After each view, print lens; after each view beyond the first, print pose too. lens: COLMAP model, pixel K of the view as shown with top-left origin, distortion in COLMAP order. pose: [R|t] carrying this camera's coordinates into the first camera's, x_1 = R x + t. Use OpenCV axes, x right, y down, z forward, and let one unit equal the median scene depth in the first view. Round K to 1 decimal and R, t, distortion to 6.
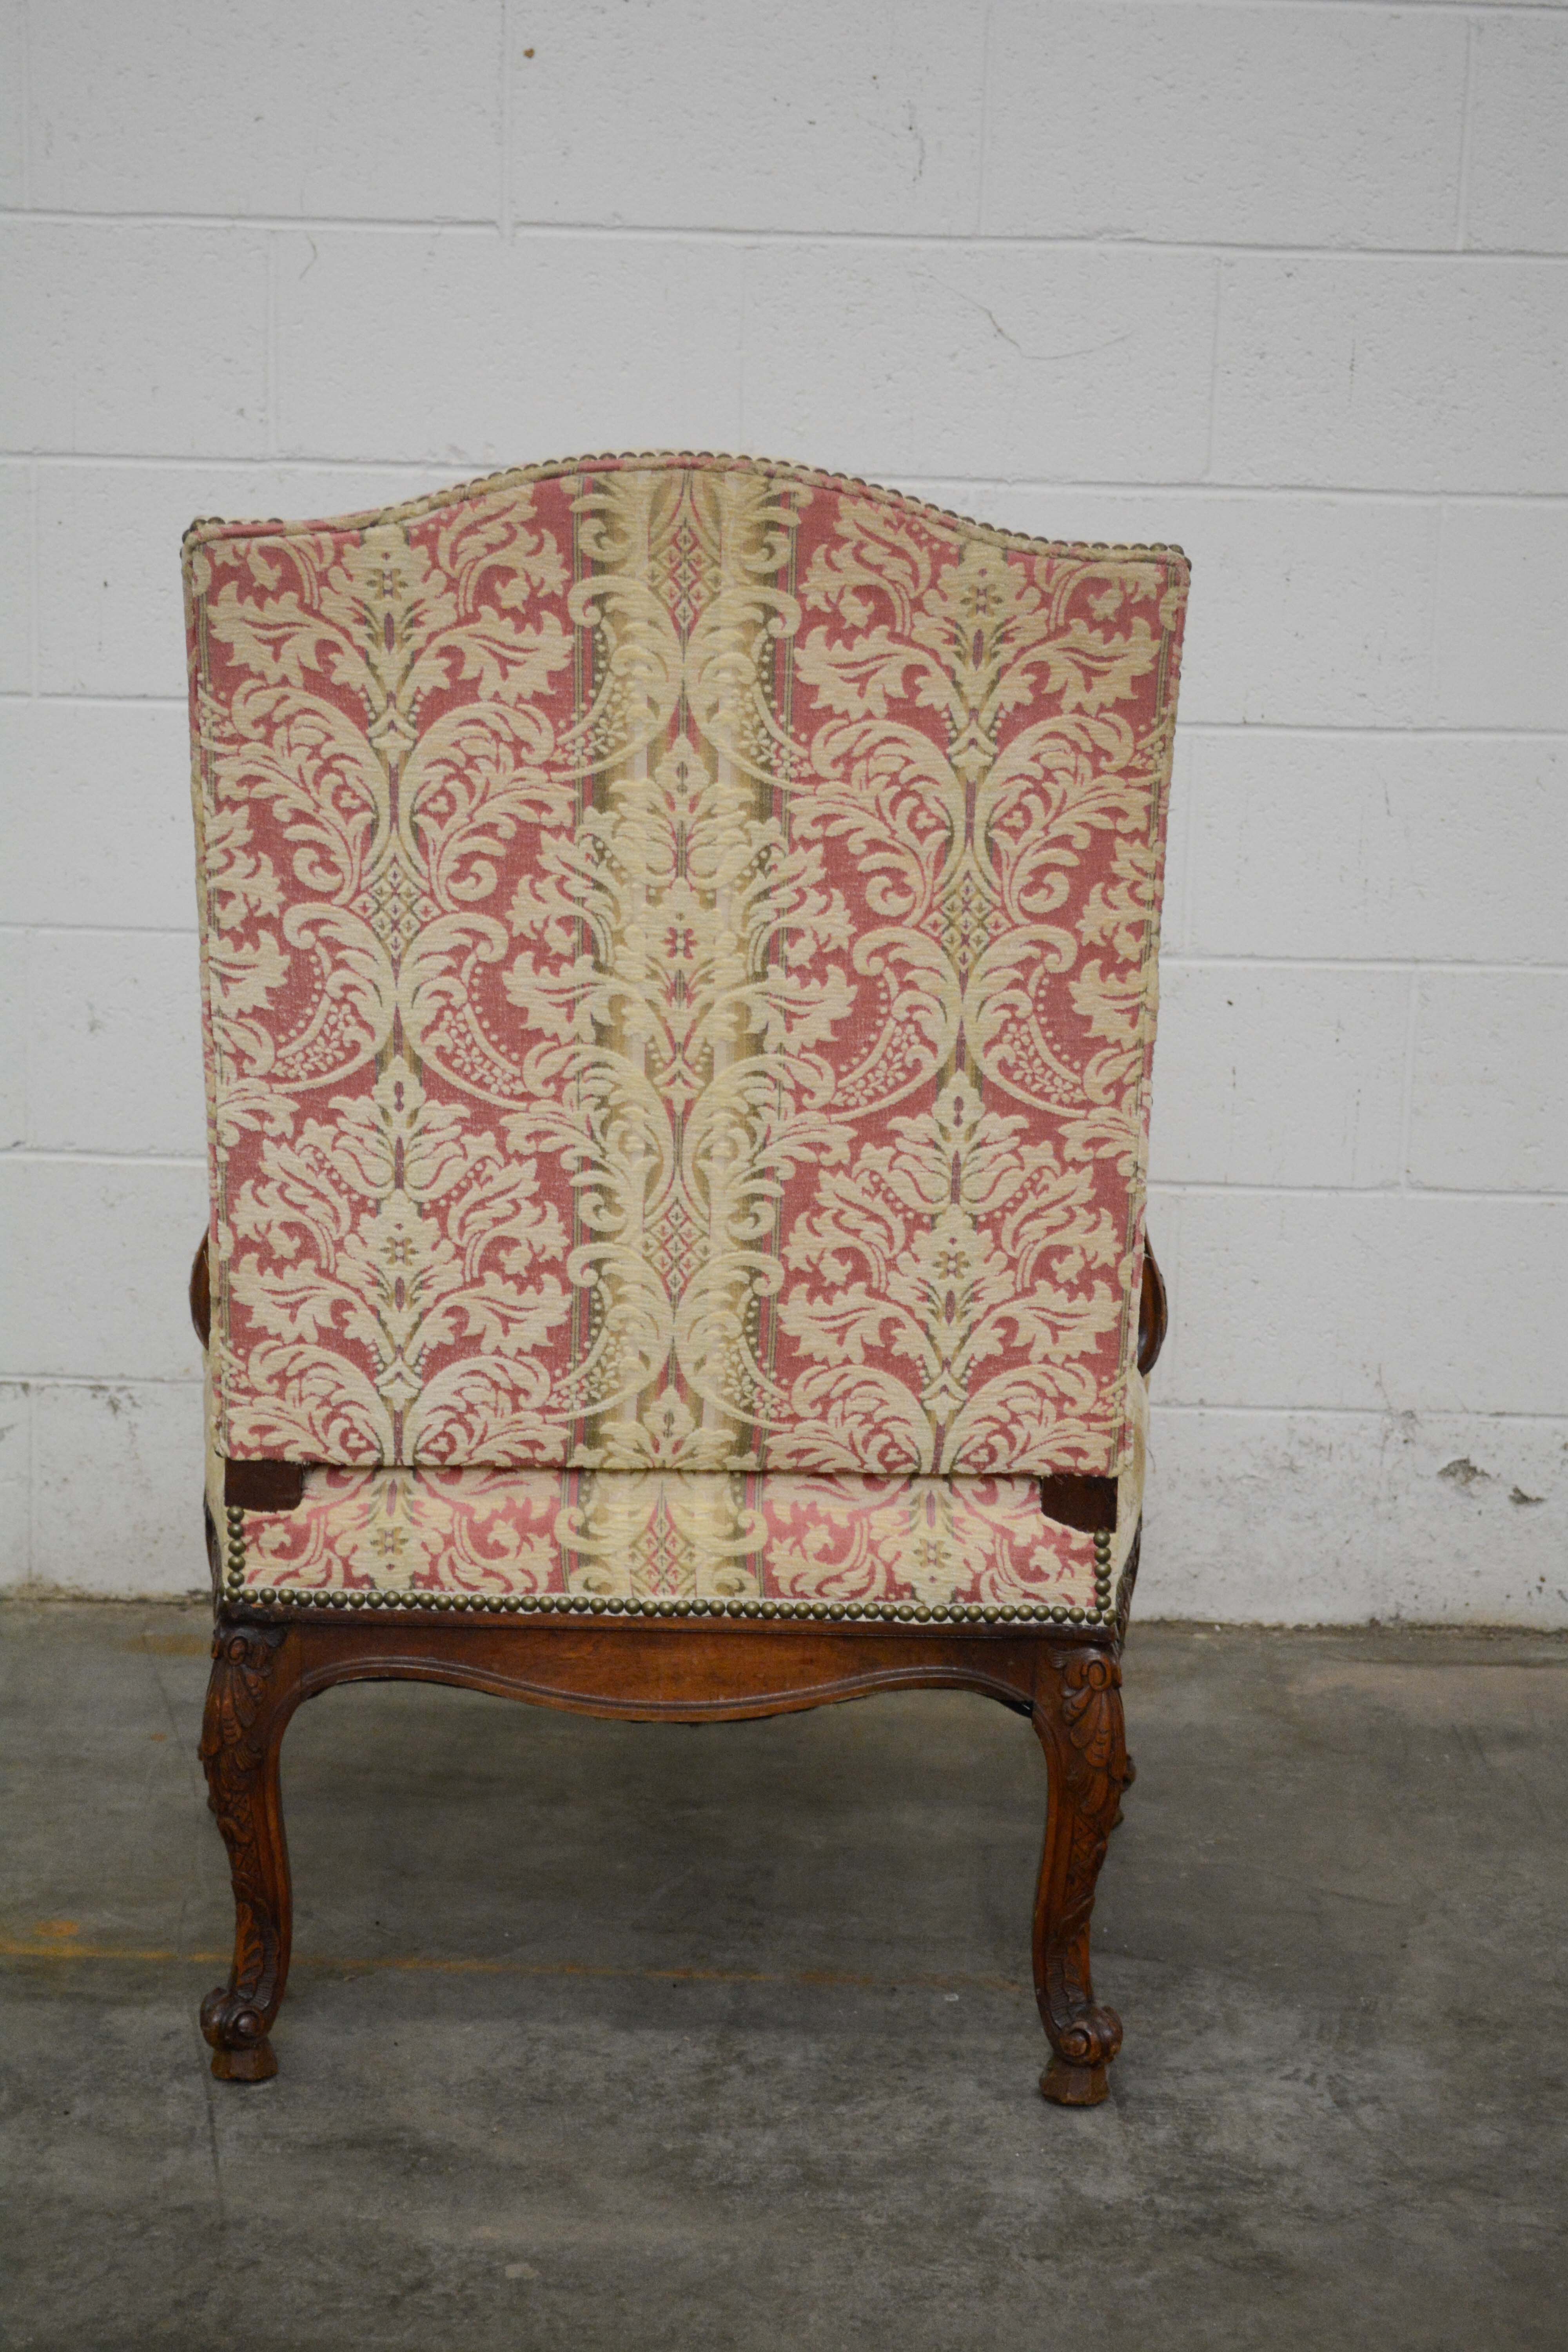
lens RADIAL K [[4482.7, 0, 746.3], [0, 4482.7, 1226.4], [0, 0, 1]] dist [0.021604, 0.000000]
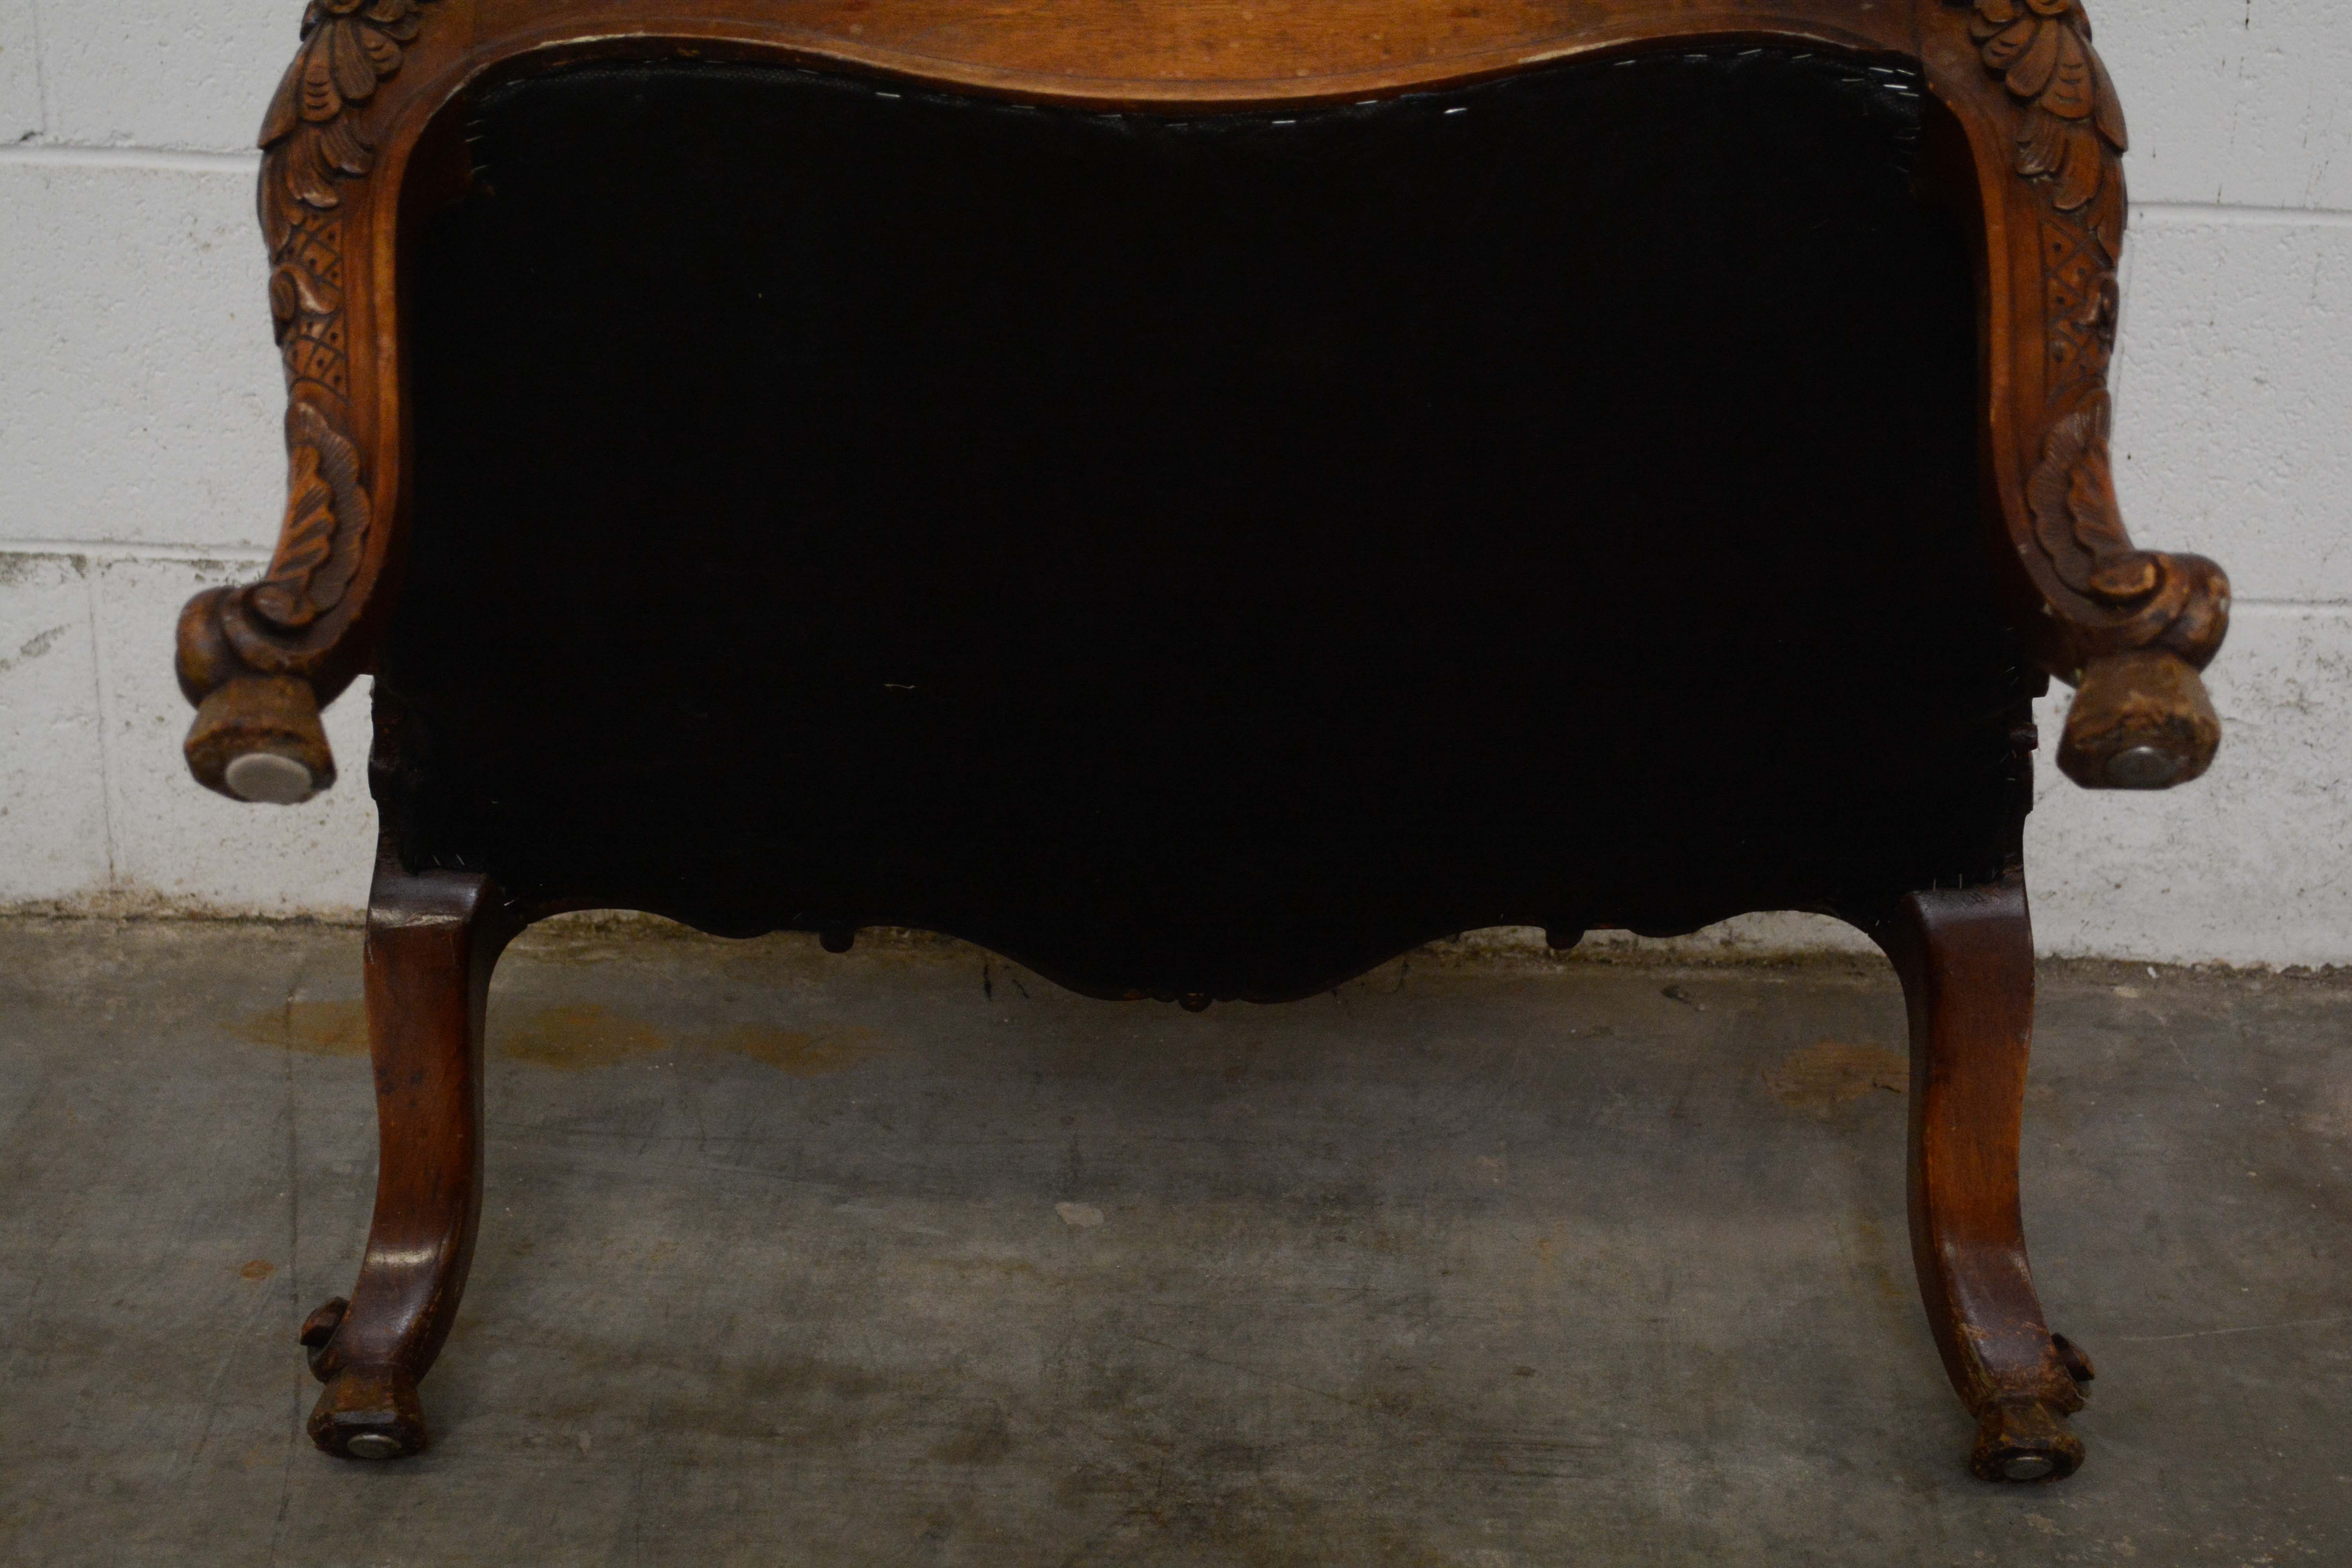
lens RADIAL K [[4043.0, 0, 1162.8], [0, 4043.0, 771.2], [0, 0, 1]] dist [0.016541, 0.000000]
pose [[0.999532, 0.003260, -0.030410, -0.009174], [0.002079, 0.984766, 0.173873, -0.036970], [0.030514, -0.173855, 0.984298, 0.662824]]
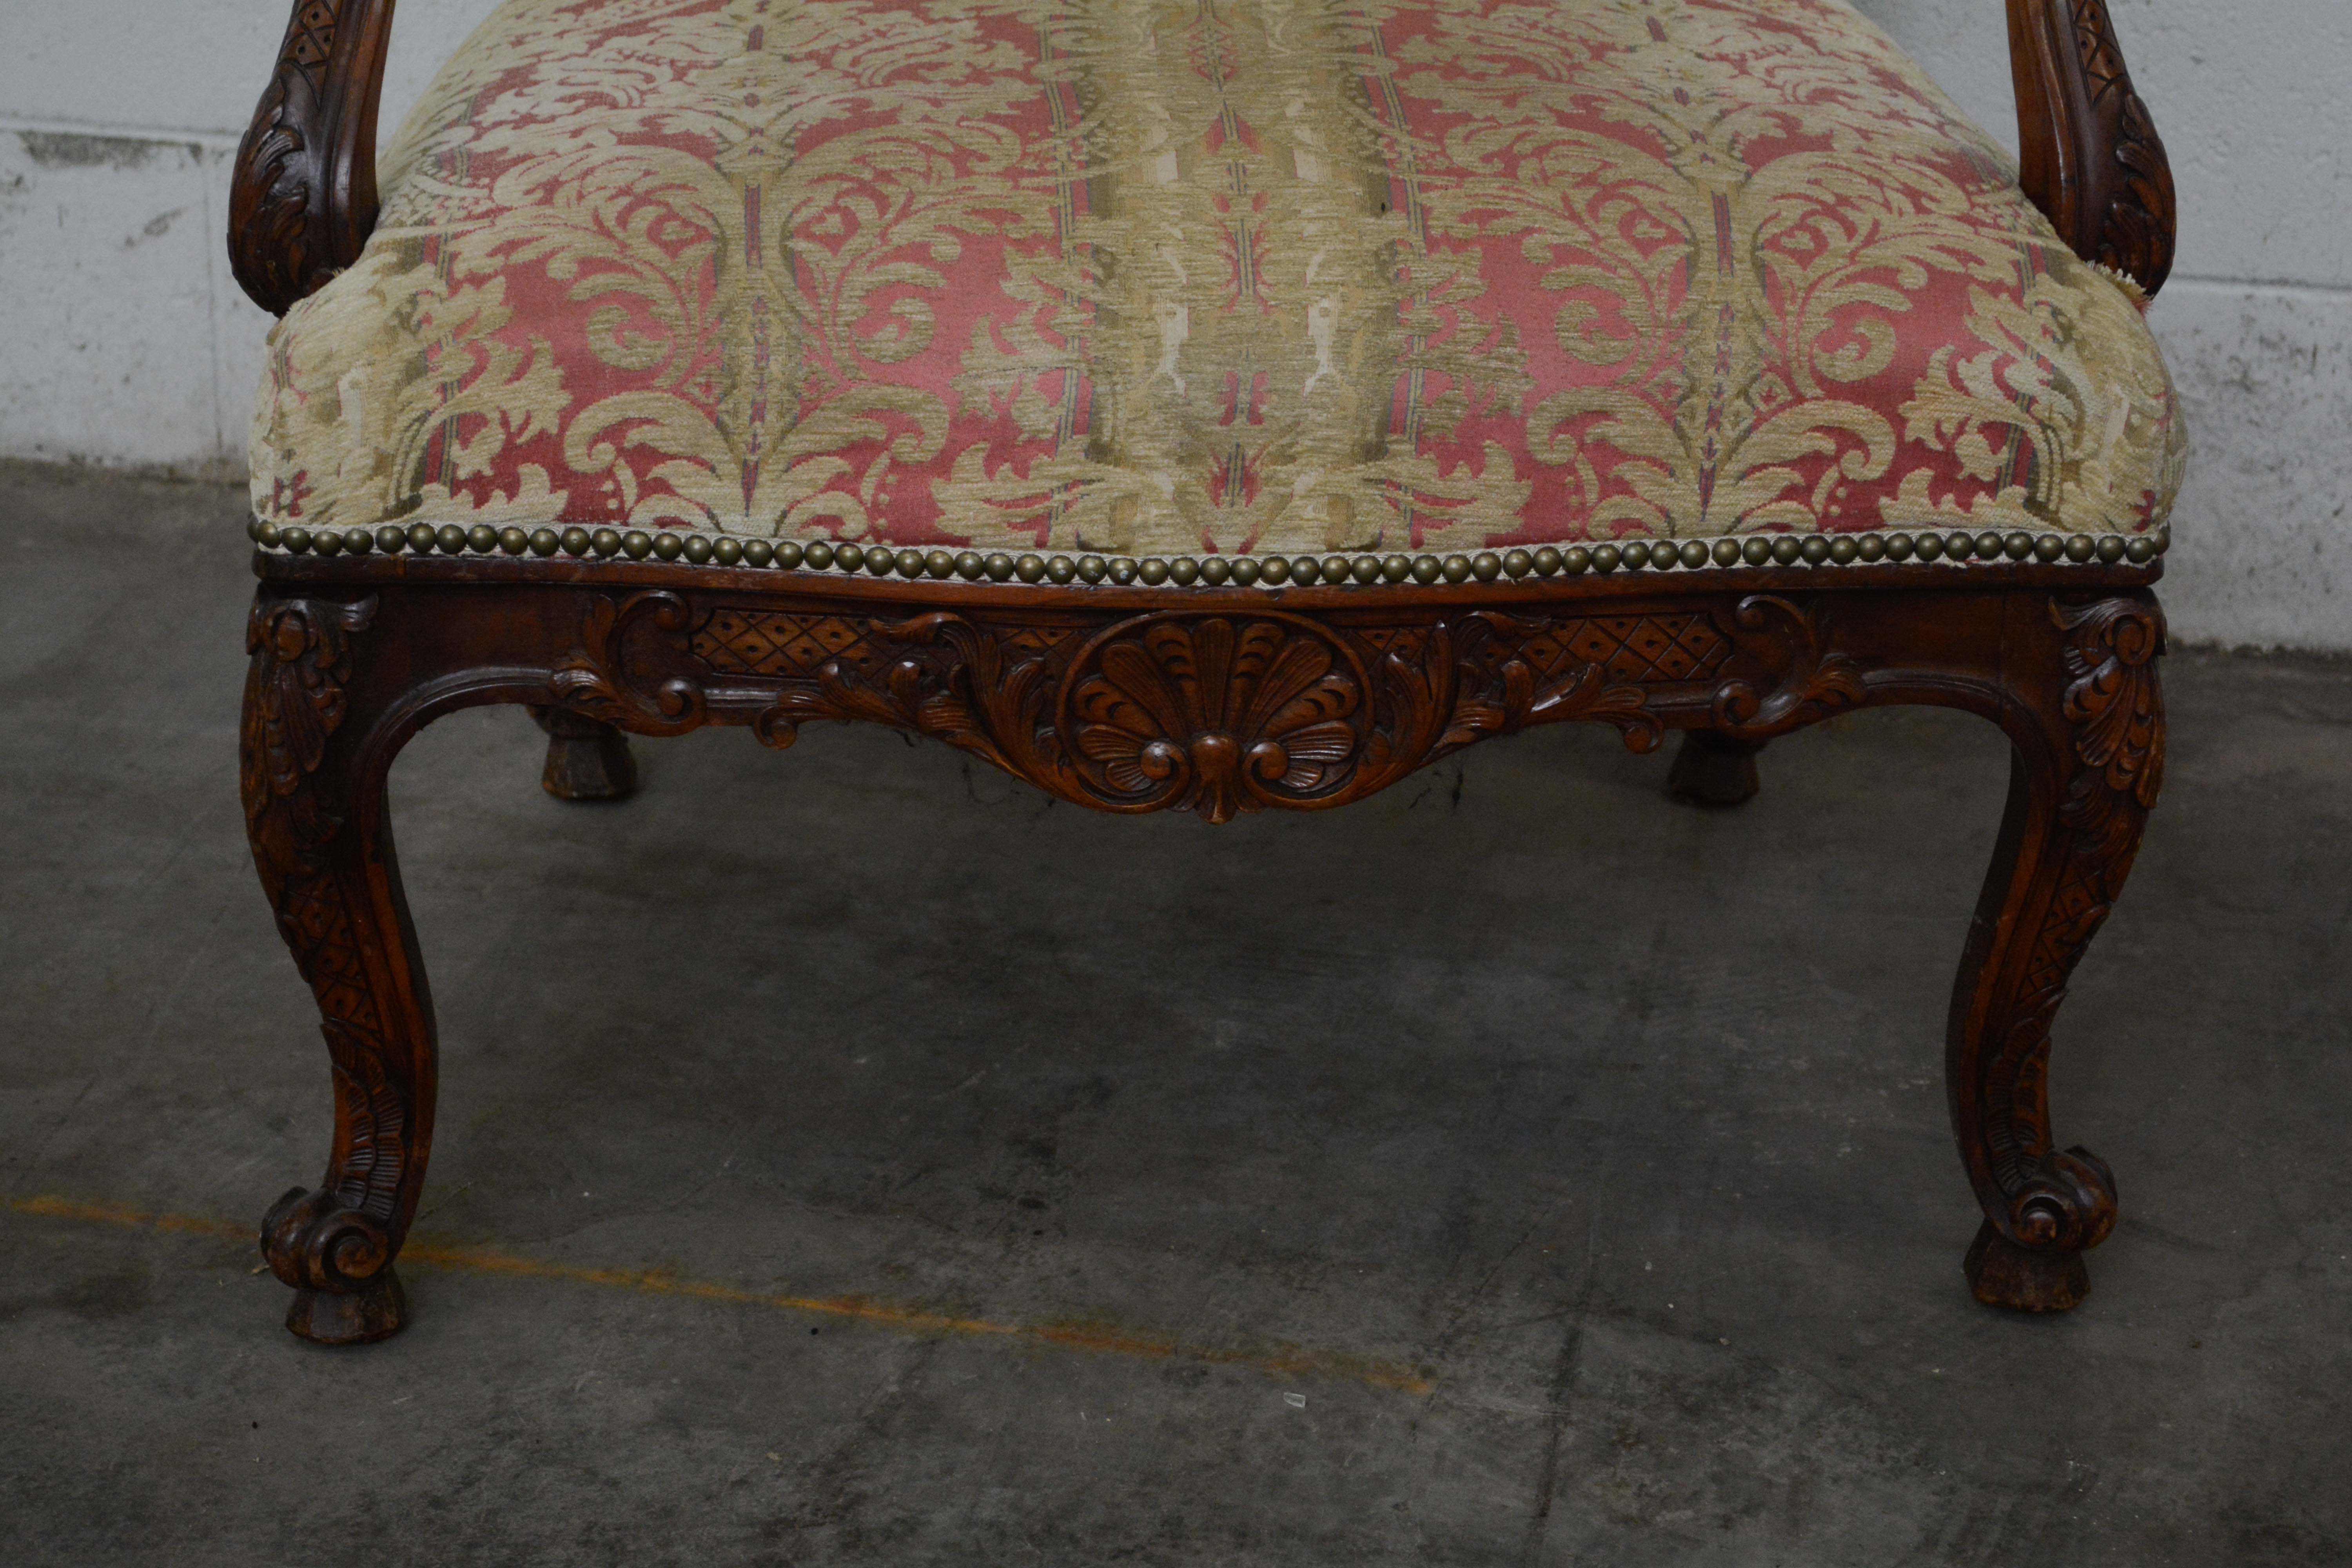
lens RADIAL K [[4971.1, 0, 1162.0], [0, 4971.1, 770.6], [0, 0, 1]] dist [0.042733, 0.000000]
pose [[0.978997, 0.067537, -0.192365, 0.151347], [-0.031528, 0.982339, 0.184434, -0.016032], [0.201424, -0.174495, 0.963836, 0.456503]]
